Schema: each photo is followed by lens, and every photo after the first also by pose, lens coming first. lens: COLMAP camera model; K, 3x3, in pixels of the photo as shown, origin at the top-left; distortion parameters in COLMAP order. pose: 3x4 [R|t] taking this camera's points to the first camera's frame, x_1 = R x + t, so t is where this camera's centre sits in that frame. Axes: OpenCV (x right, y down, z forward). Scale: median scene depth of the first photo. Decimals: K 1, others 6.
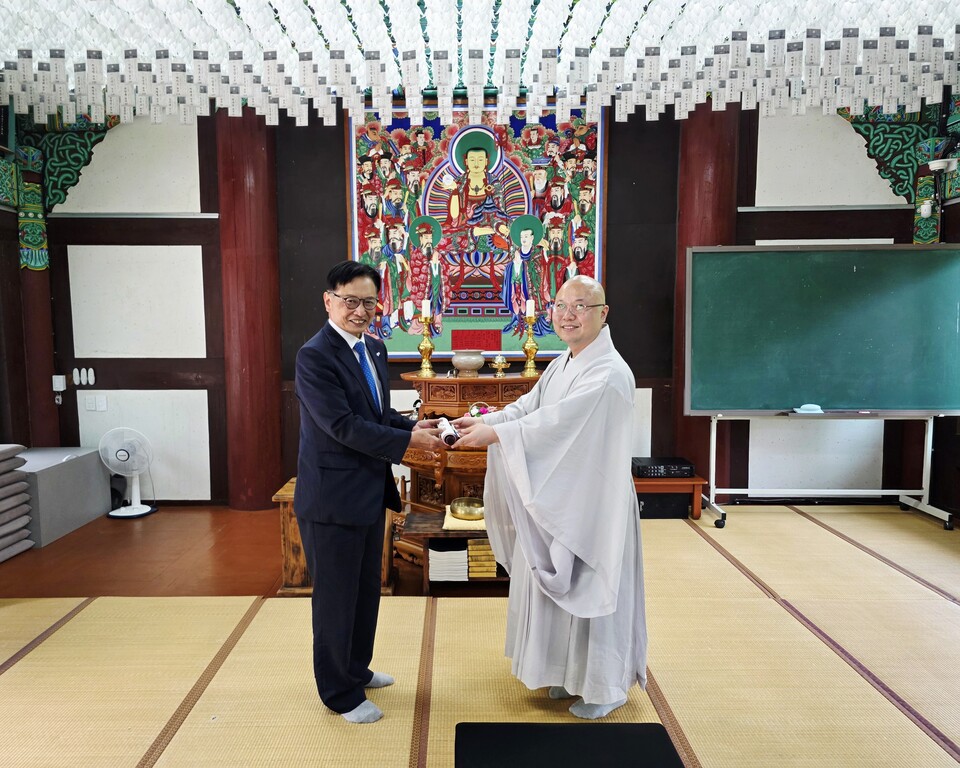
lens RADIAL K [[716.0, 0, 477.3], [0, 716.0, 383.6], [0, 0, 1]] dist [0.022901, -0.012235]
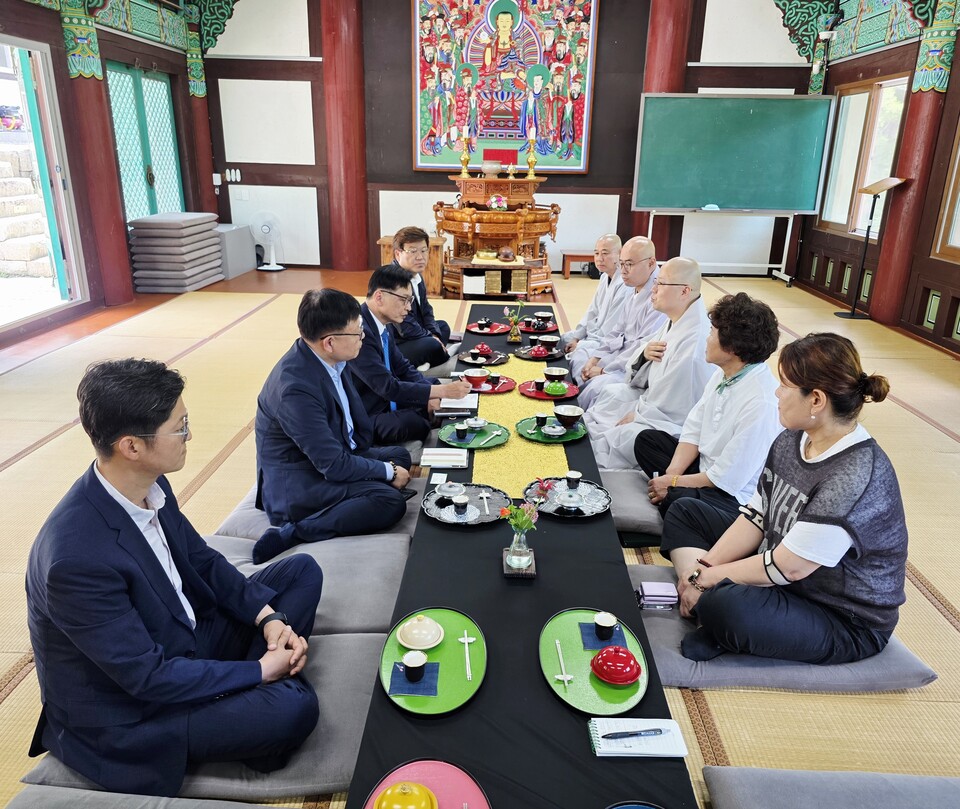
lens RADIAL K [[740.9, 0, 485.7], [0, 740.9, 401.8], [0, 0, 1]] dist [0.017035, -0.006600]
pose [[0.998345, 0.041508, -0.039793, 0.050426], [-0.031008, 0.971417, 0.235346, 0.069633], [0.048425, -0.233723, 0.971097, -0.584516]]
